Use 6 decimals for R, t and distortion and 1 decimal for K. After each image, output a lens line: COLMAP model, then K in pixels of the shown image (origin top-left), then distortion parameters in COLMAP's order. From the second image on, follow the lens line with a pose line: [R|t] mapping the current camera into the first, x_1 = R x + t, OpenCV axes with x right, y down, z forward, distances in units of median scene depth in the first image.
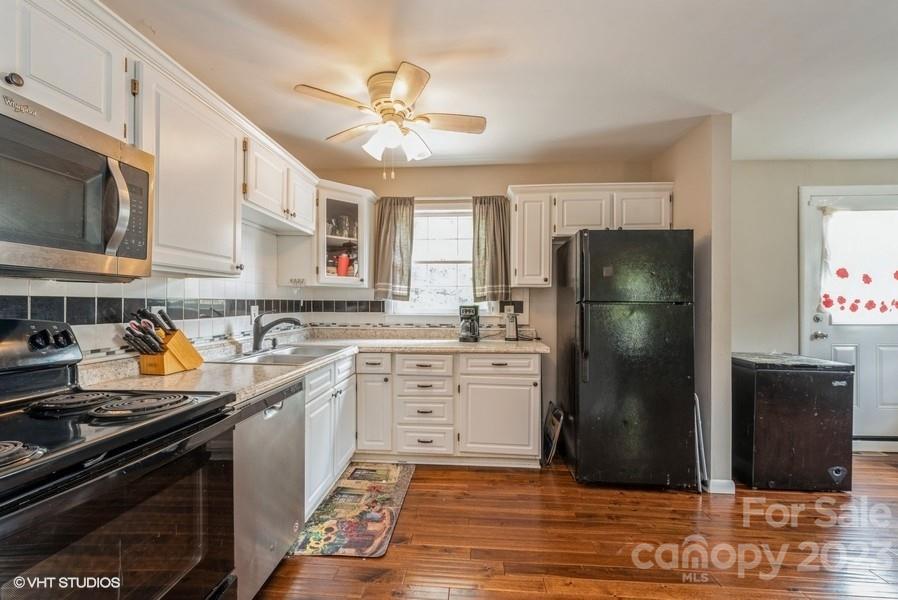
lens RADIAL K [[367.3, 0, 446.7], [0, 367.3, 309.4], [0, 0, 1]] dist [-0.008248, -0.000635]
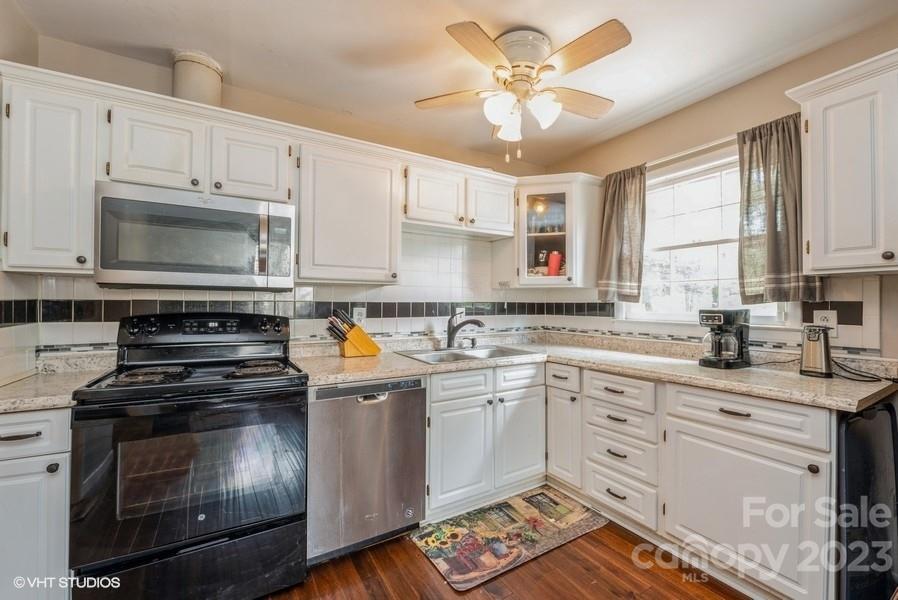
lens RADIAL K [[367.3, 0, 450.3], [0, 367.3, 305.4], [0, 0, 1]] dist [-0.008248, -0.000635]
pose [[0.578155, 0.000136, -0.815927, 0.344076], [-0.014922, 0.999835, -0.010406, -0.004794], [0.815791, 0.018192, 0.578061, 0.298567]]
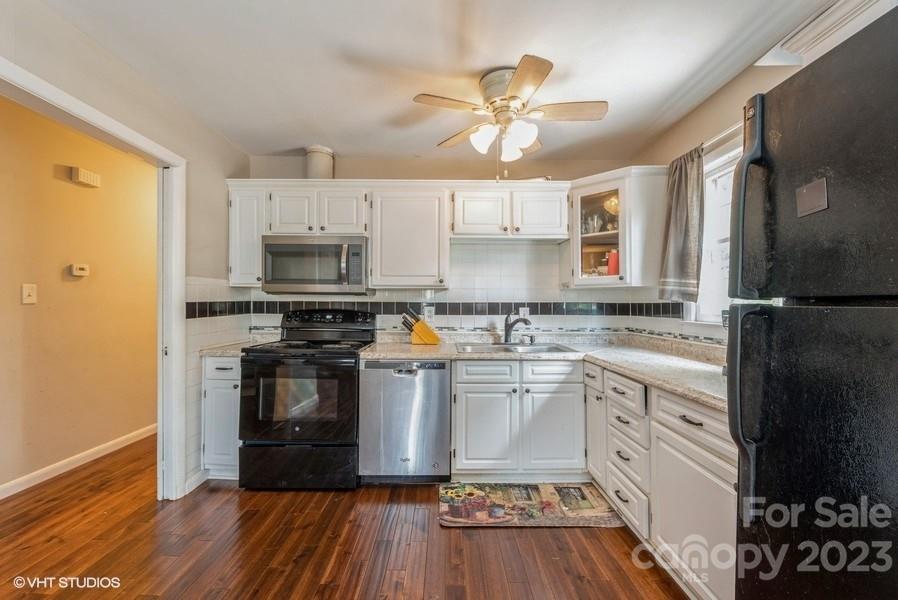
lens RADIAL K [[367.3, 0, 449.6], [0, 367.3, 308.9], [0, 0, 1]] dist [-0.008248, -0.000635]
pose [[0.092283, 0.007621, -0.995704, 0.622211], [-0.021788, 0.999747, 0.005633, -0.006036], [0.995494, 0.021175, 0.092426, 0.586025]]
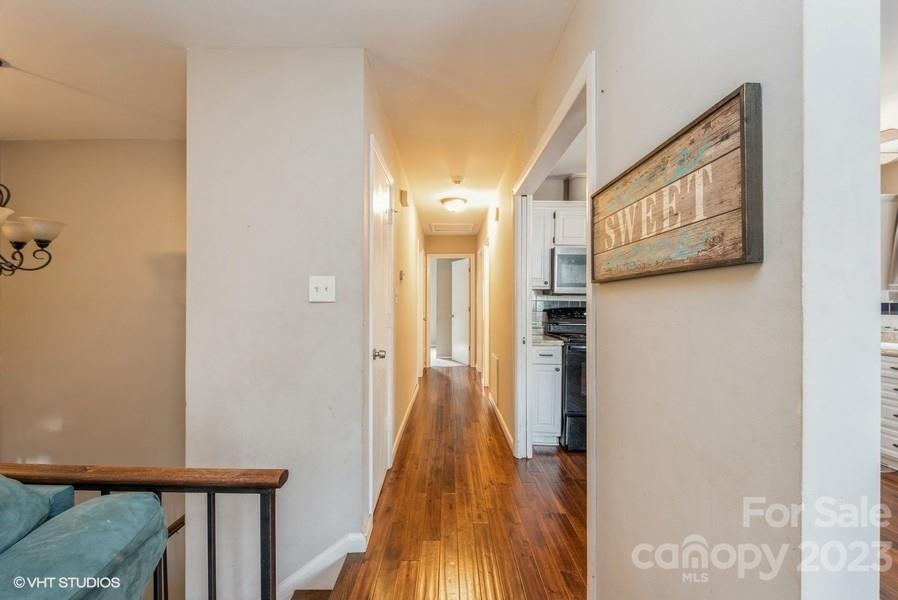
lens RADIAL K [[367.3, 0, 450.6], [0, 367.3, 304.3], [0, 0, 1]] dist [-0.008248, -0.000635]
pose [[0.090388, -0.002081, -0.995904, 0.759887], [-0.024547, 0.999689, -0.004317, 0.014138], [0.995604, 0.024836, 0.090308, -0.252739]]
